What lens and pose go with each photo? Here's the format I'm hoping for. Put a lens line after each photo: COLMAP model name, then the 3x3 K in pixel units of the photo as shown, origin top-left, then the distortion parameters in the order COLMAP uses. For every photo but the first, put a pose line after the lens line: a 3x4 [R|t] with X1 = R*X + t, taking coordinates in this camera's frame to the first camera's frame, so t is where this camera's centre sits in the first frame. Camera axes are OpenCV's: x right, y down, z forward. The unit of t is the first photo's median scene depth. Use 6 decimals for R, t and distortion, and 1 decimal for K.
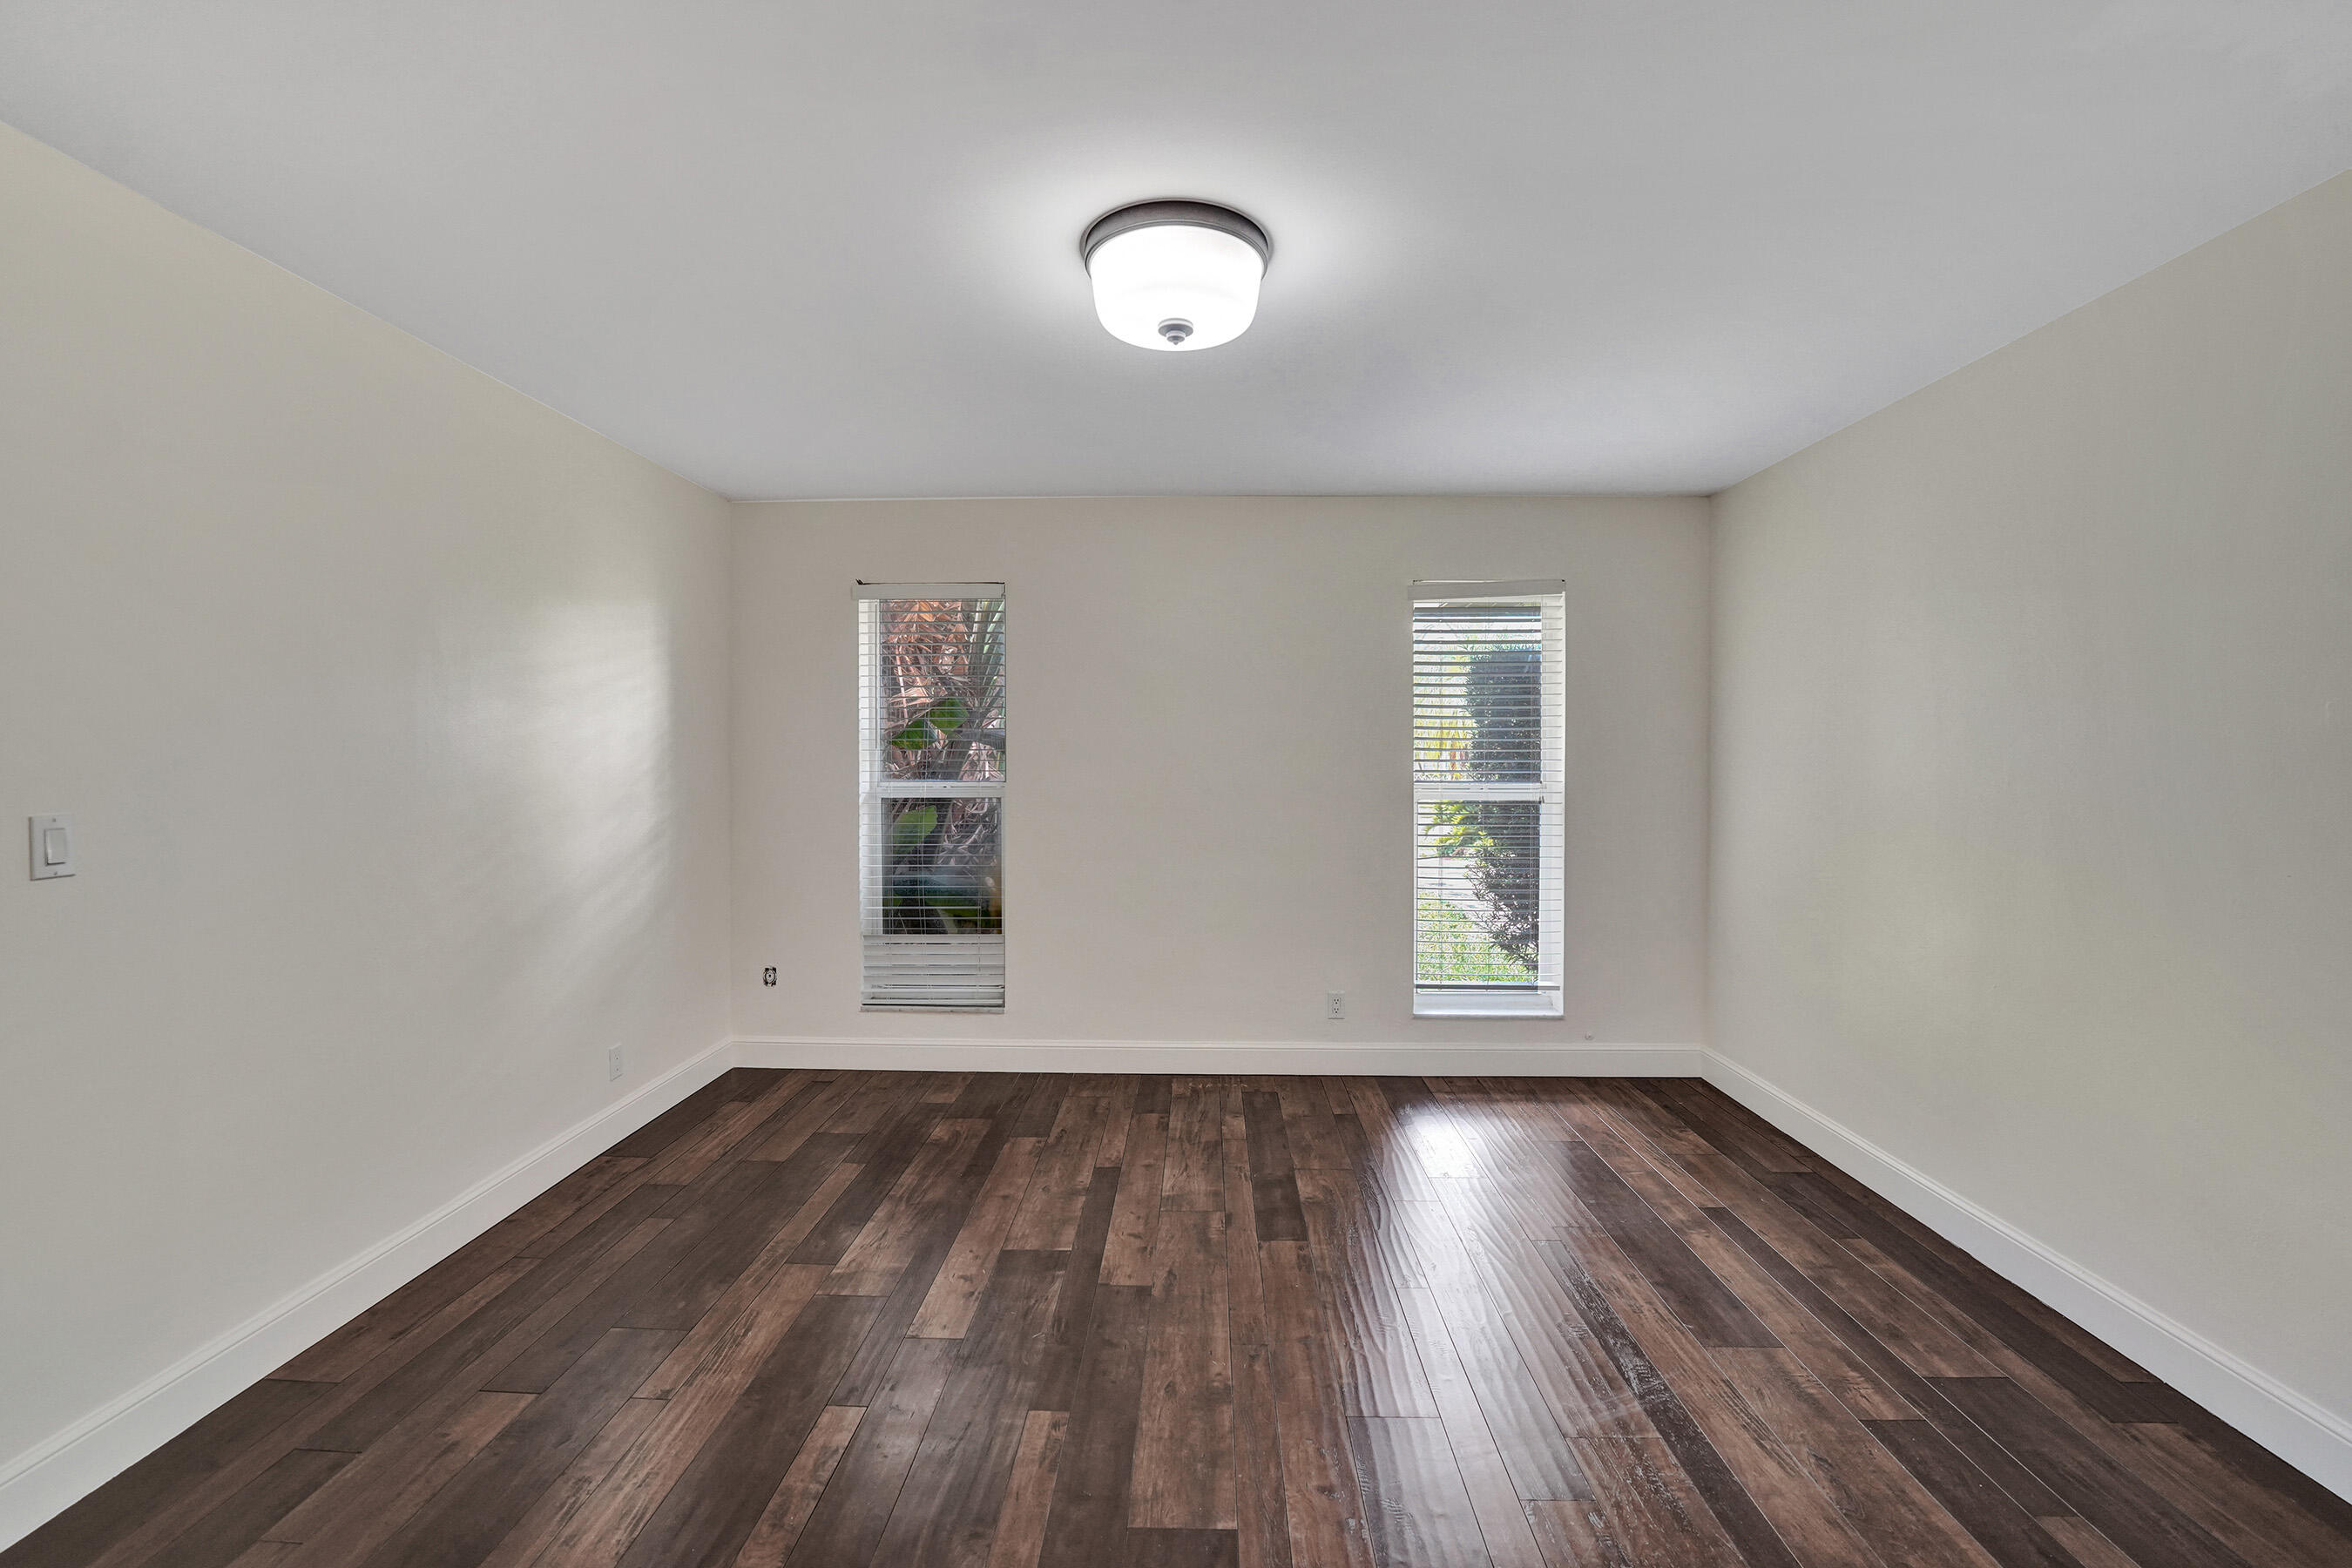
lens RADIAL K [[979.4, 0, 1173.7], [0, 979.4, 795.6], [0, 0, 1]] dist [-0.018005, 0.003680]
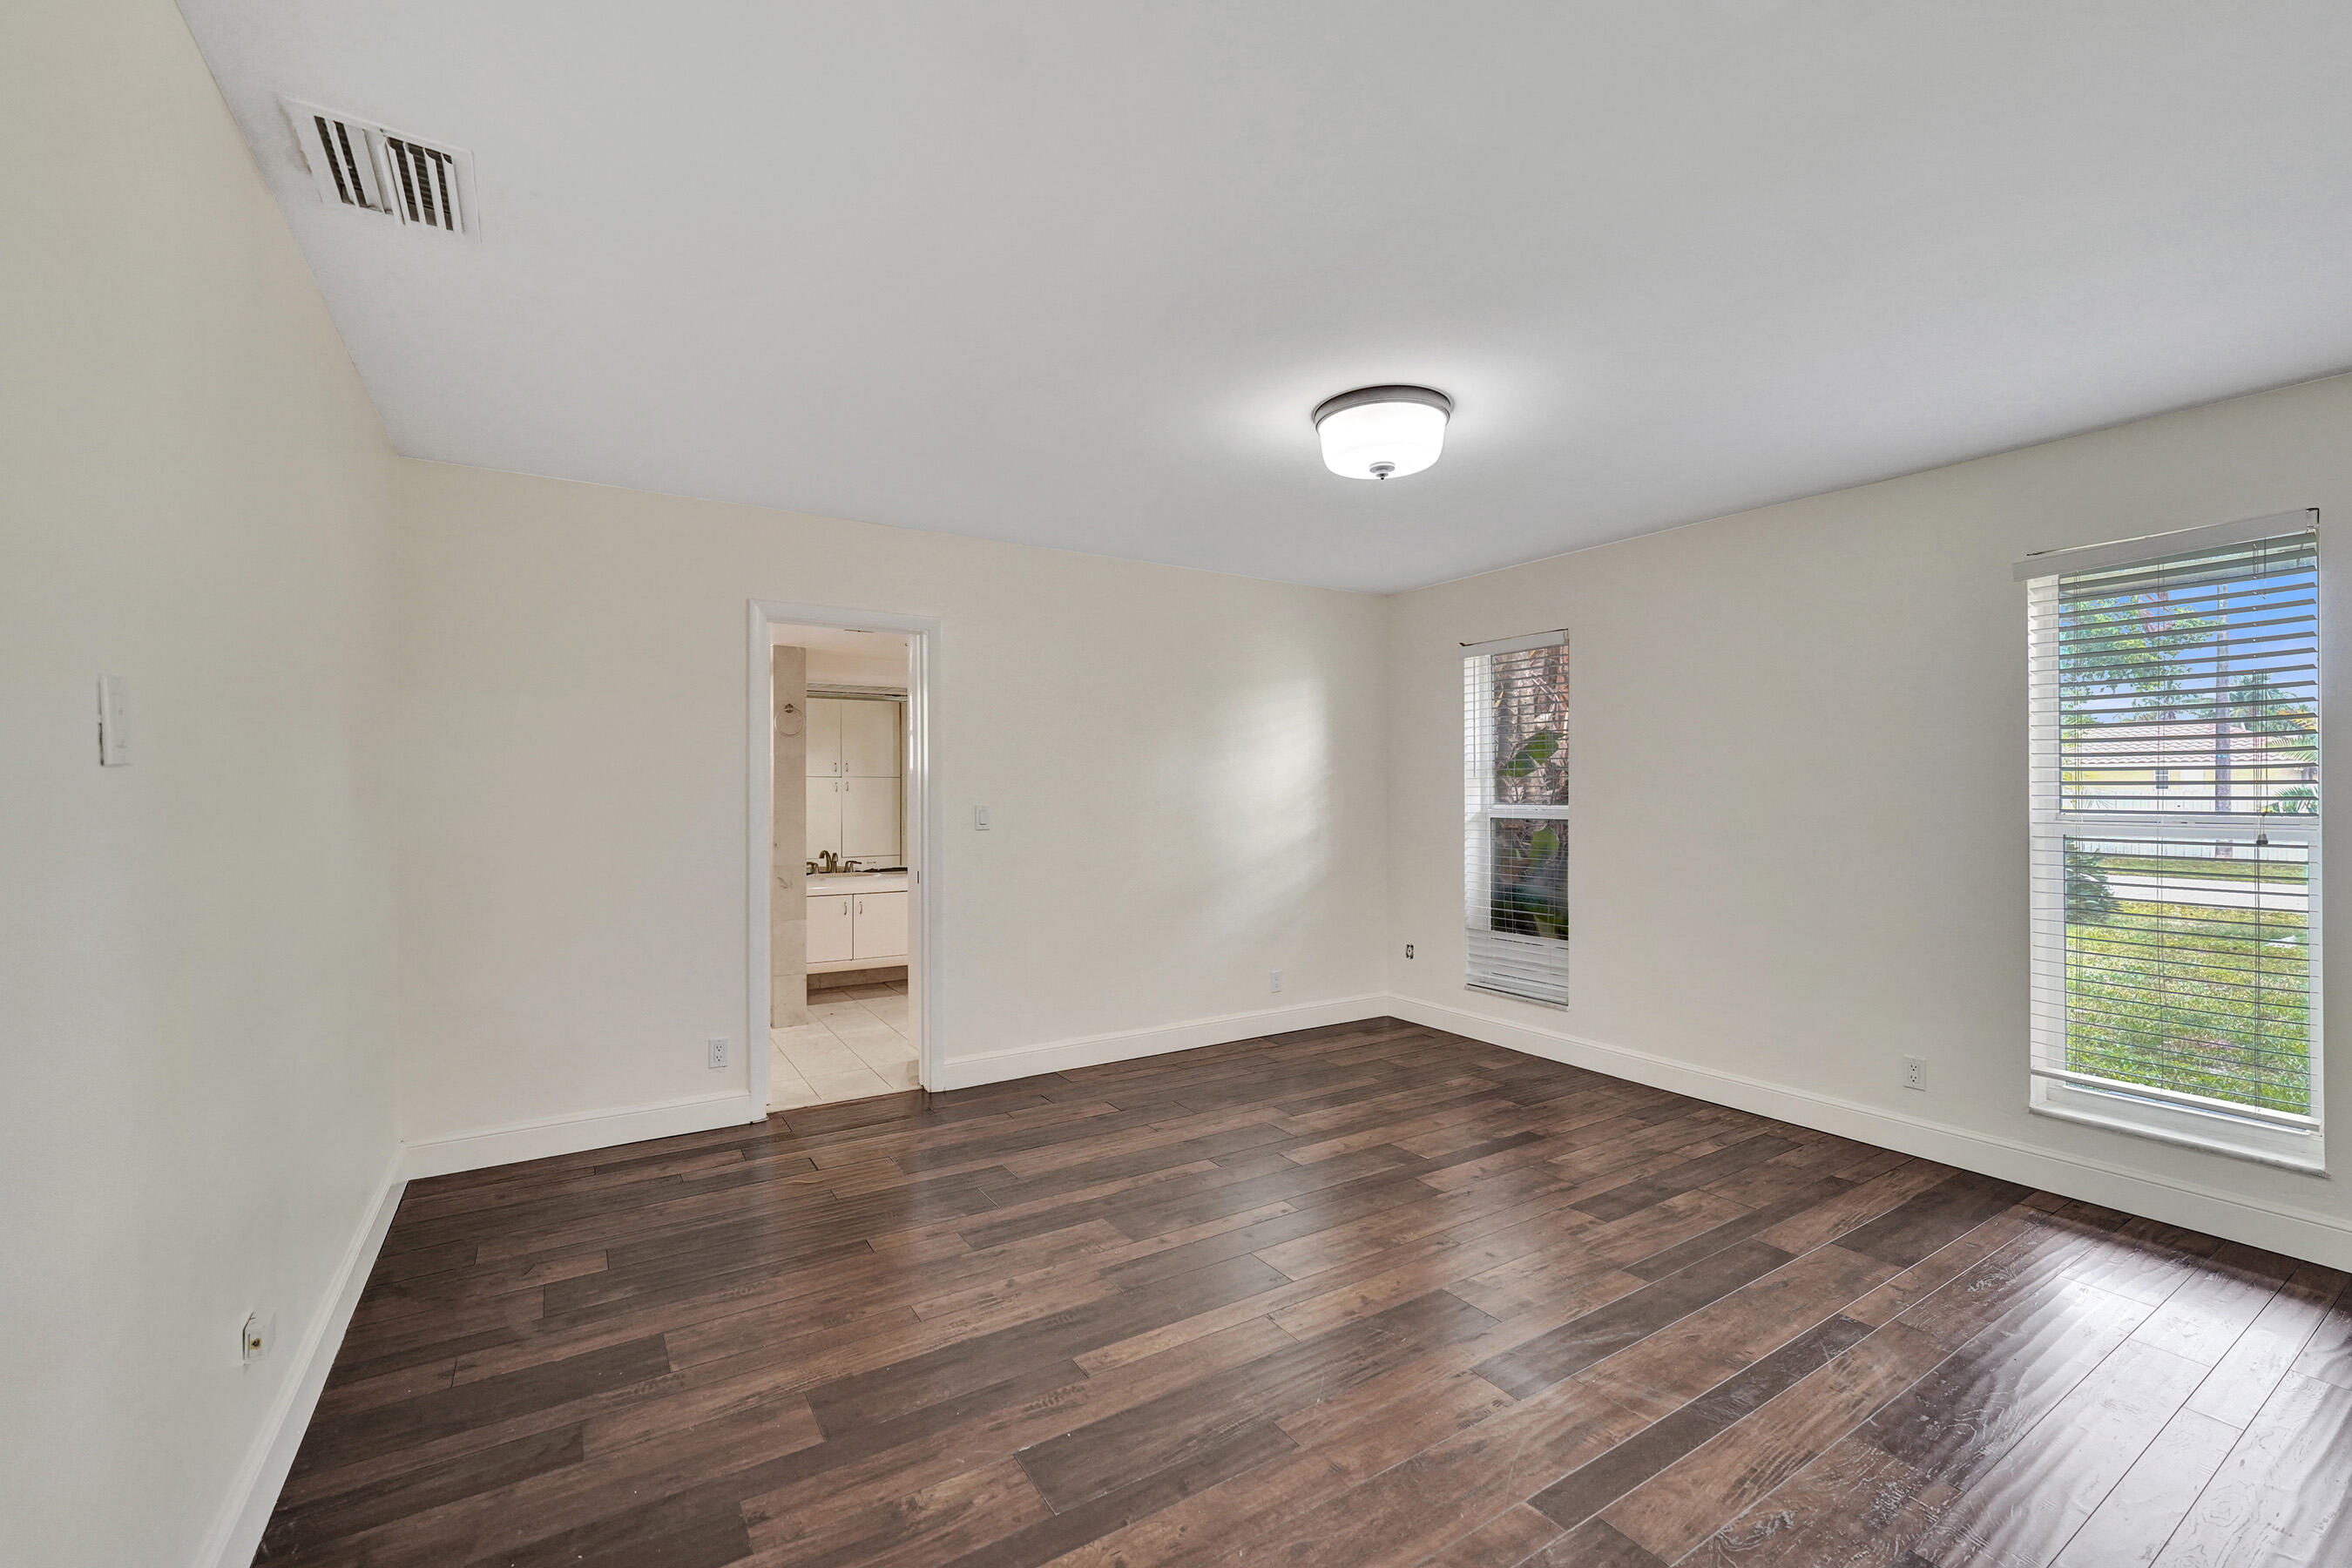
lens RADIAL K [[979.4, 0, 1147.8], [0, 979.4, 803.0], [0, 0, 1]] dist [-0.018005, 0.003680]
pose [[0.563947, 0.016302, -0.825650, 0.513273], [-0.033870, 0.999420, -0.003401, 0.003795], [0.825116, 0.029883, 0.564172, -0.042253]]
